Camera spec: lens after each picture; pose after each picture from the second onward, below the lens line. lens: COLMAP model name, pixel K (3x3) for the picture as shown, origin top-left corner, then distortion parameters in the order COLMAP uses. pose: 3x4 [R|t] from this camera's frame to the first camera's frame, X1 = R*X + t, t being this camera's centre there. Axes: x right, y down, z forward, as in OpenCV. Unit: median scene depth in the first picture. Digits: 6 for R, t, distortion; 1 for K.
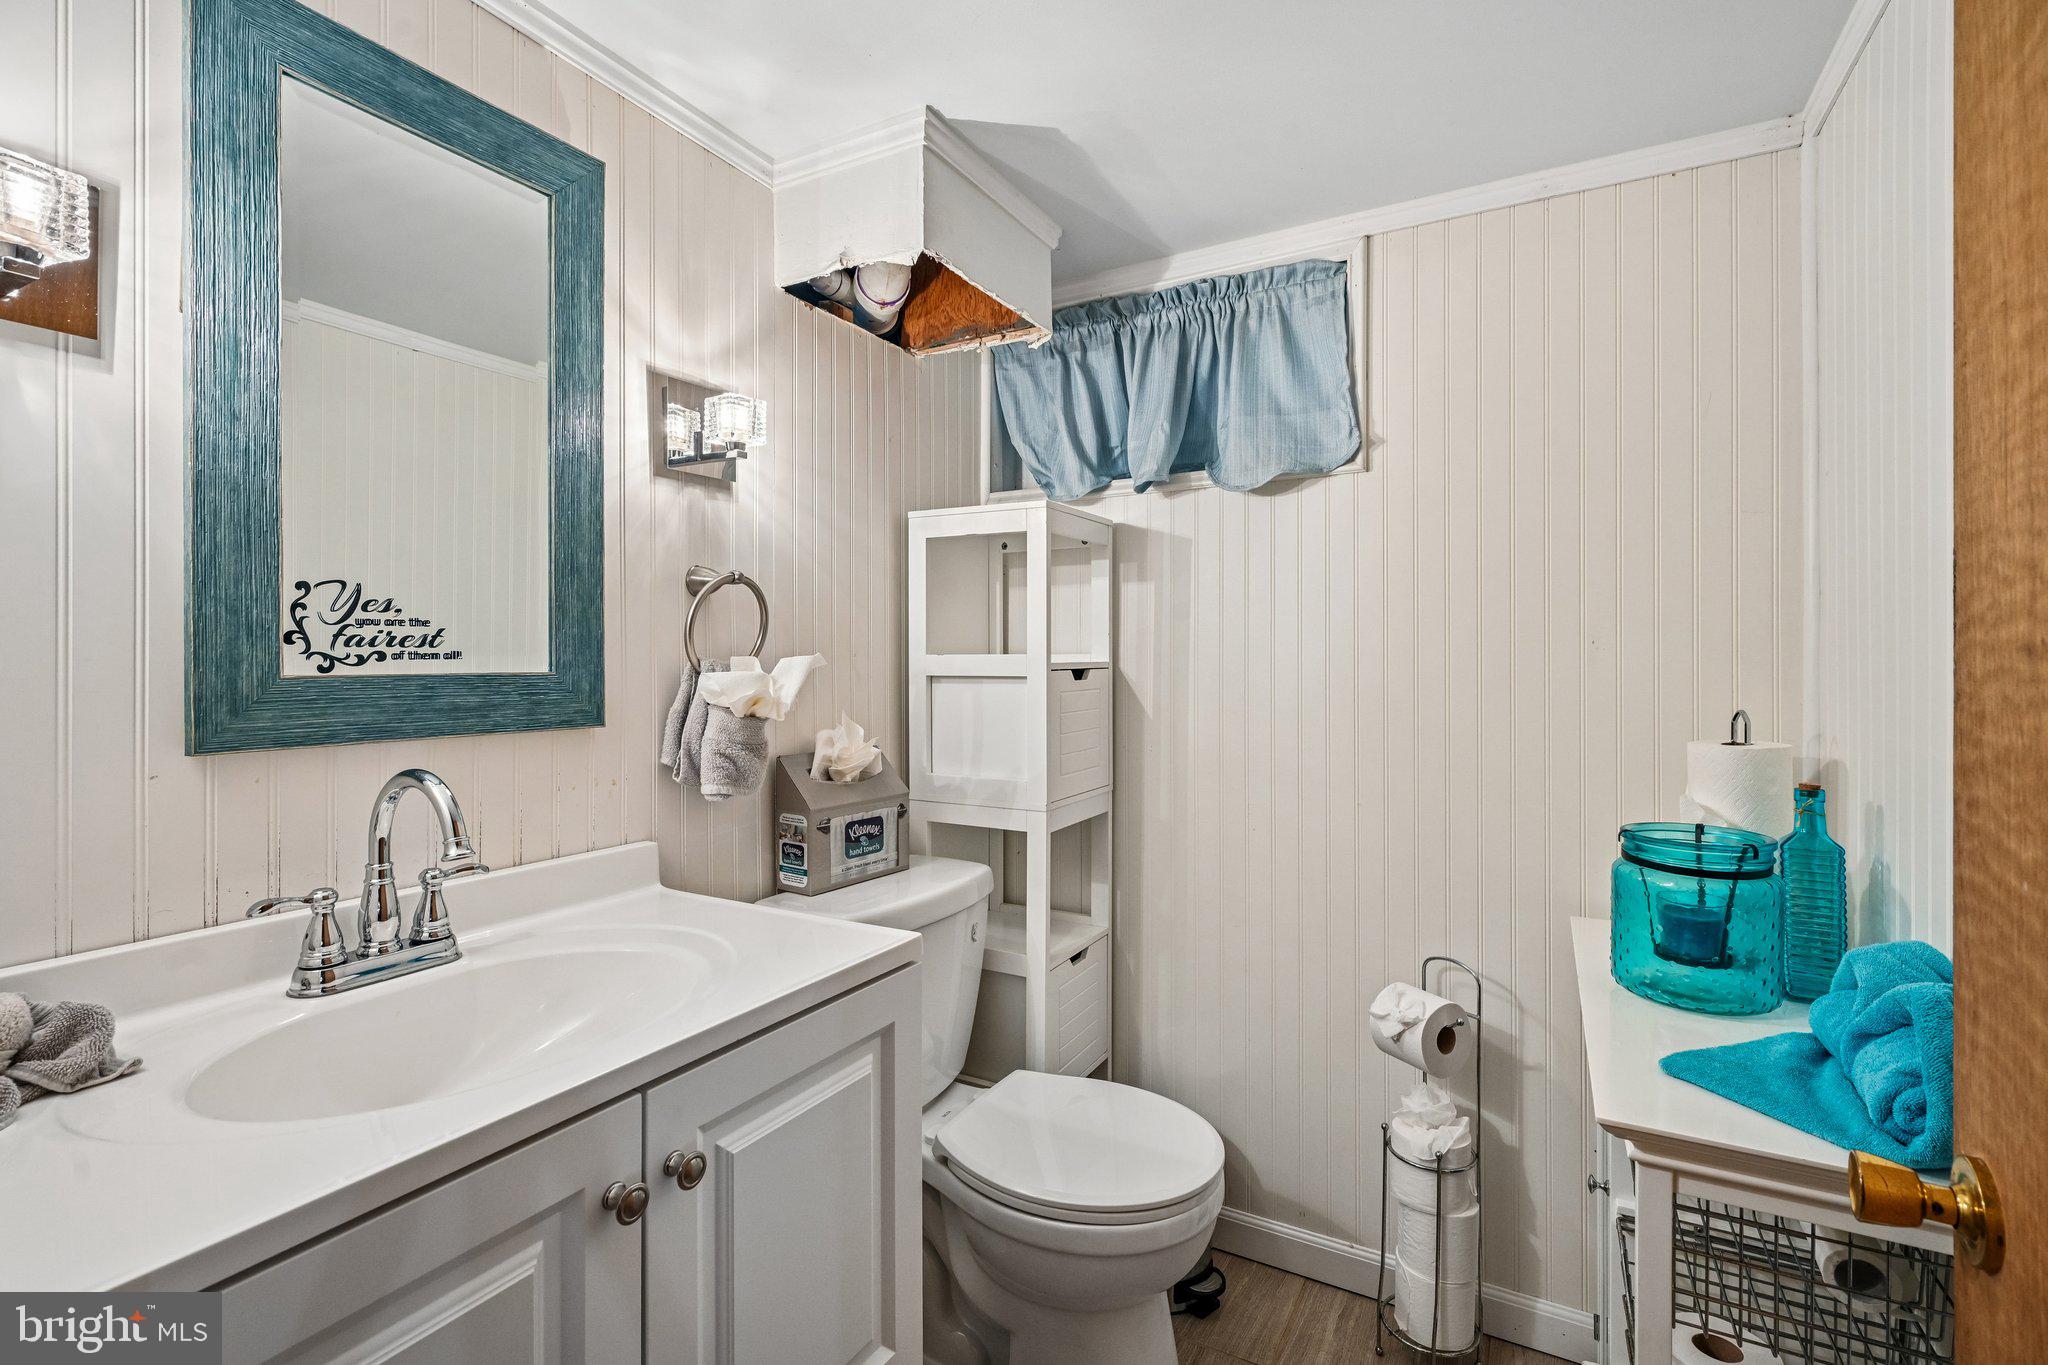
lens RADIAL K [[951.2, 0, 1019.3], [0, 951.2, 677.8], [0, 0, 1]] dist [0.002252, -0.000082]
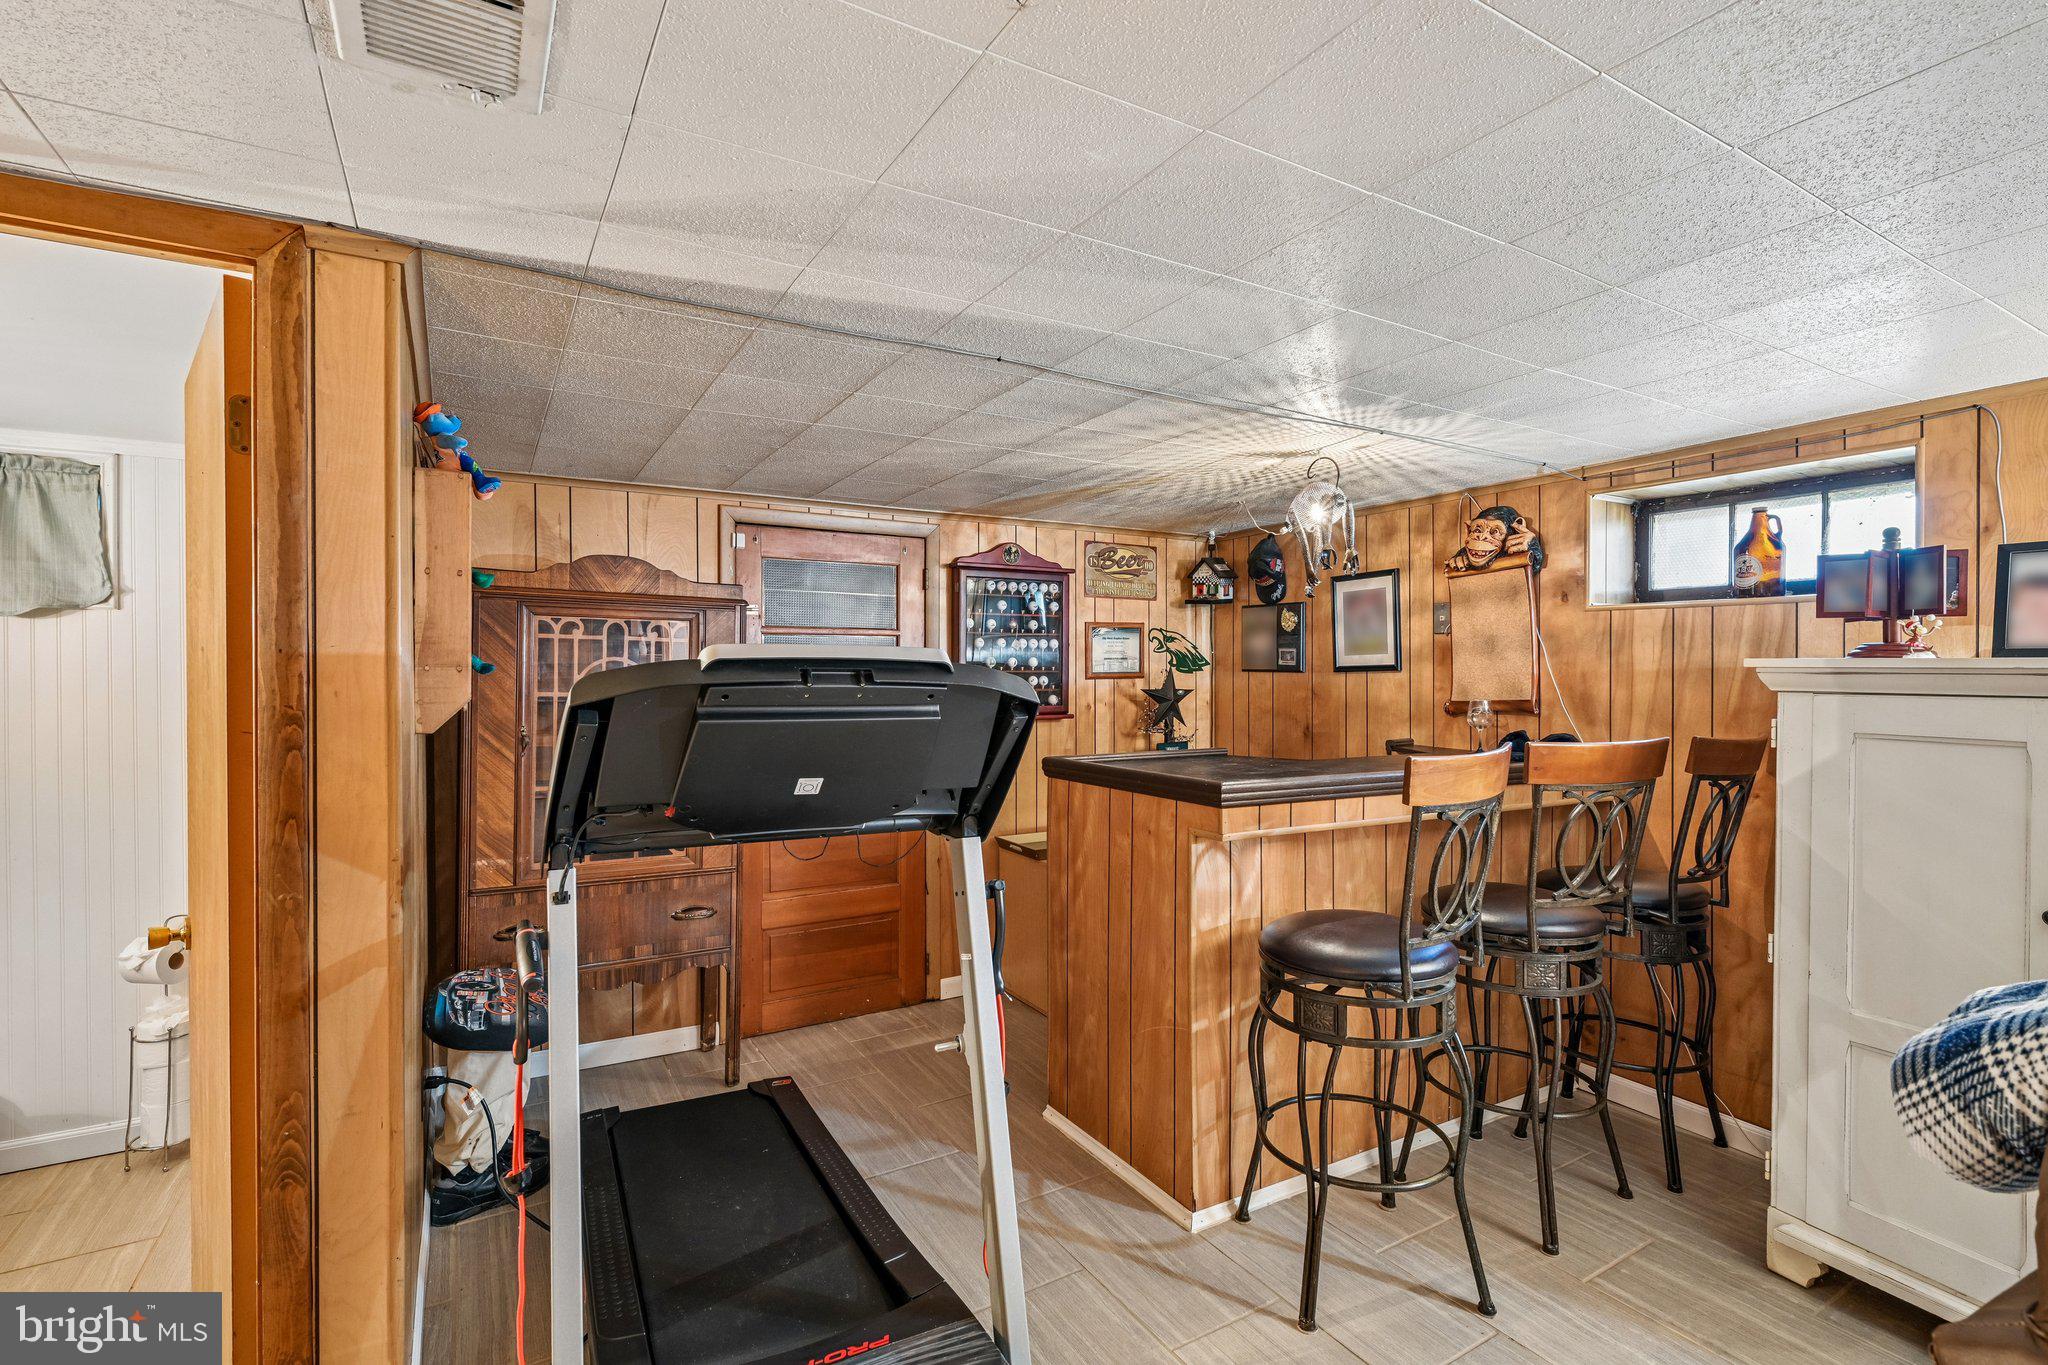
lens RADIAL K [[951.2, 0, 1021.0], [0, 951.2, 677.3], [0, 0, 1]] dist [0.002252, -0.000082]
pose [[0.504772, -0.006240, 0.863230, -0.216744], [0.004561, 0.999979, 0.004561, -0.106969], [-0.863241, 0.001635, 0.504790, -0.990357]]
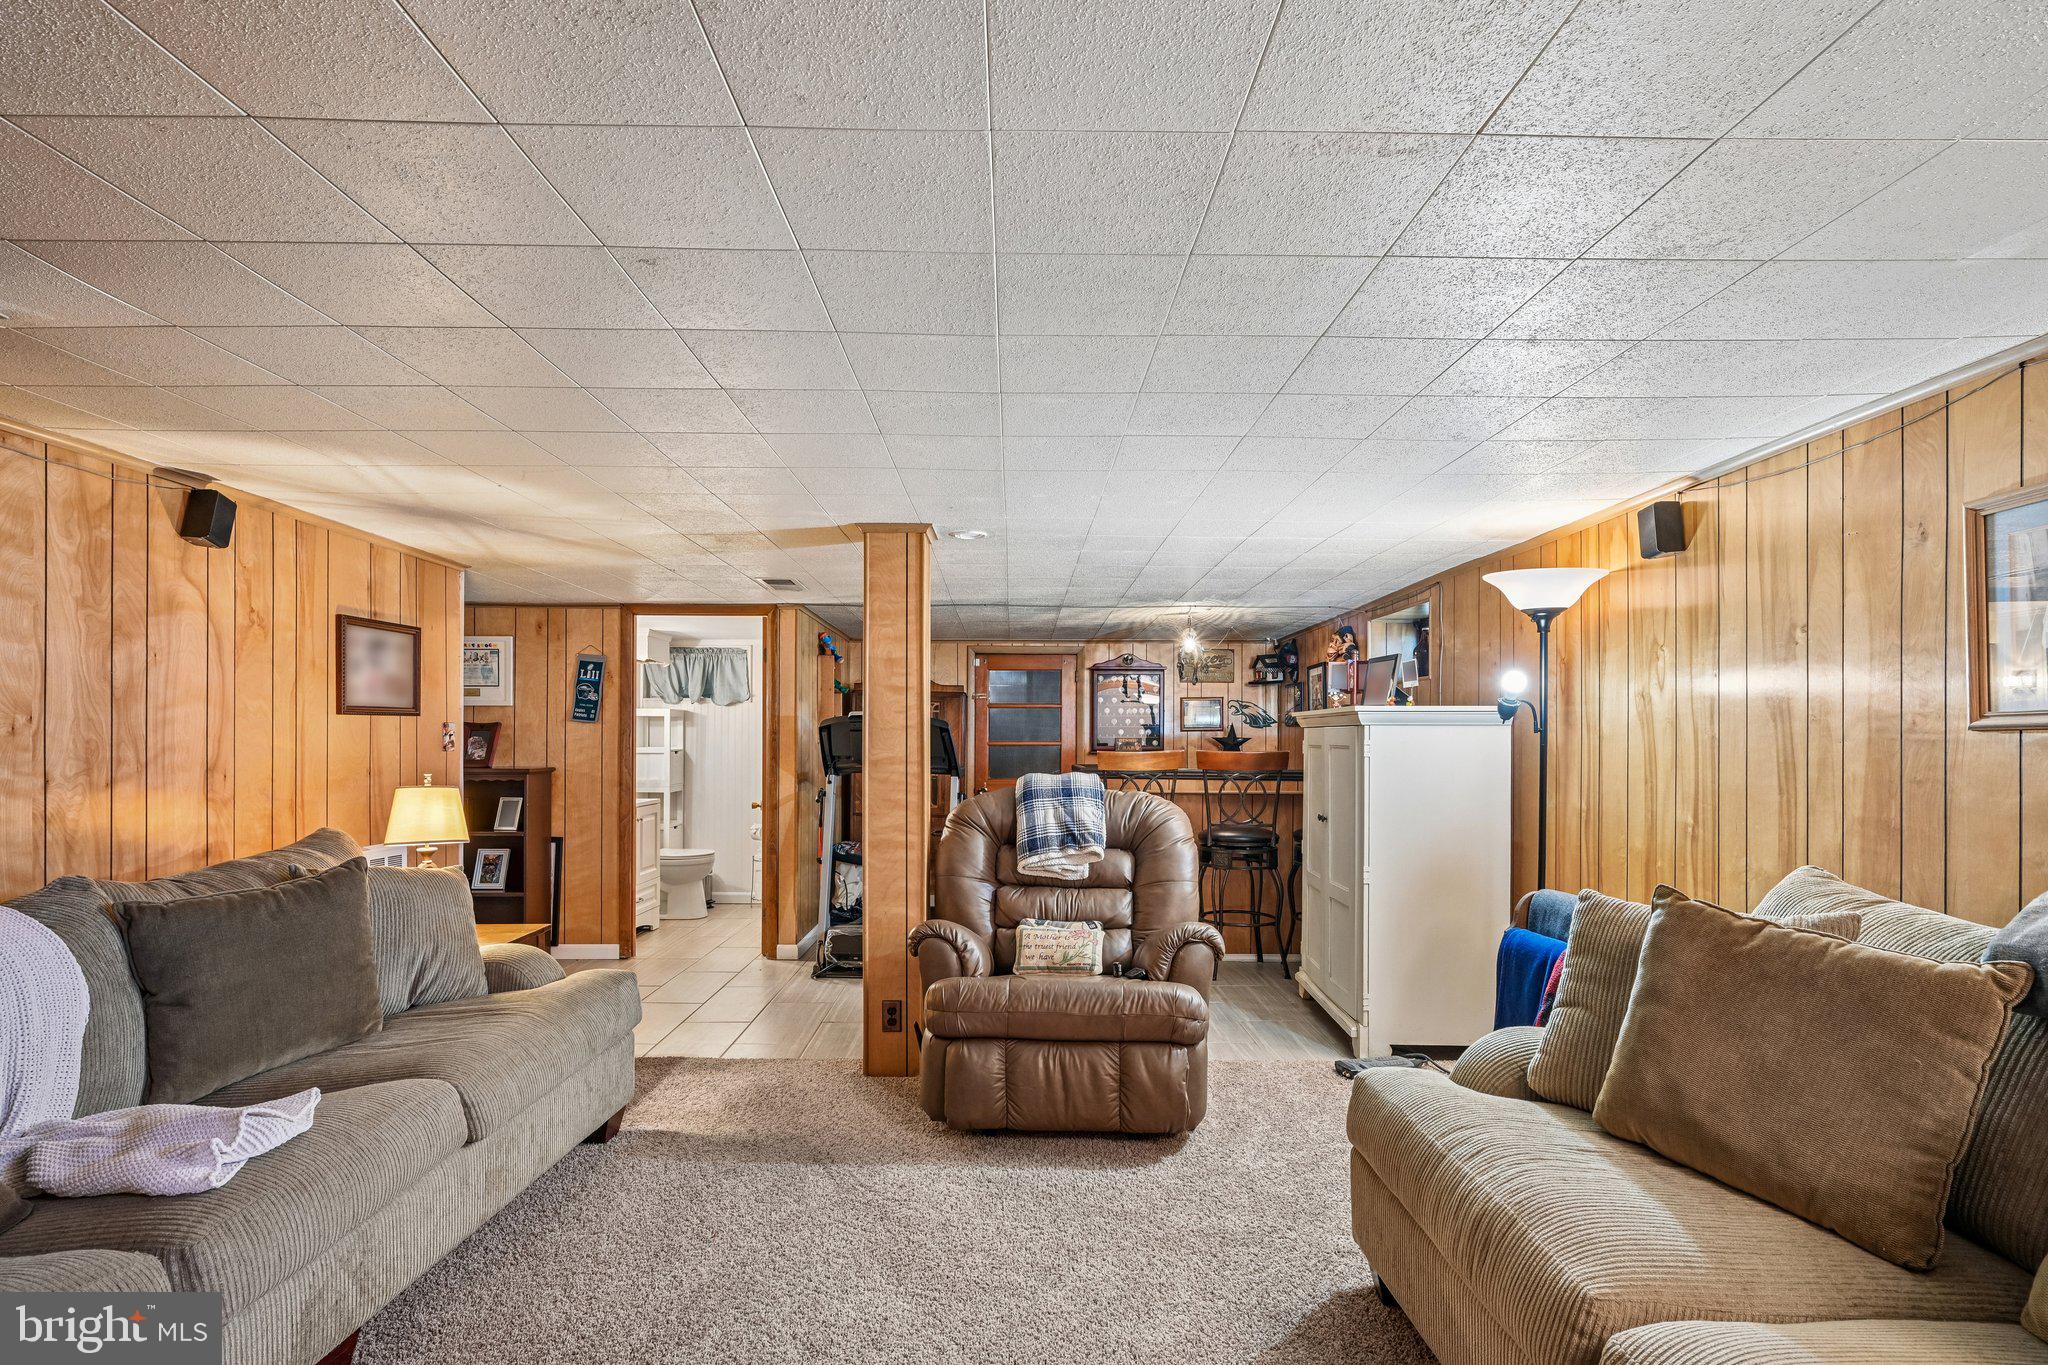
lens RADIAL K [[951.2, 0, 1005.2], [0, 951.2, 741.0], [0, 0, 1]] dist [0.002252, -0.000082]
pose [[0.870826, 0.003241, 0.491580, -0.687027], [-0.000110, 0.999980, -0.006398, -0.024550], [-0.491591, 0.005518, 0.870809, -3.061402]]
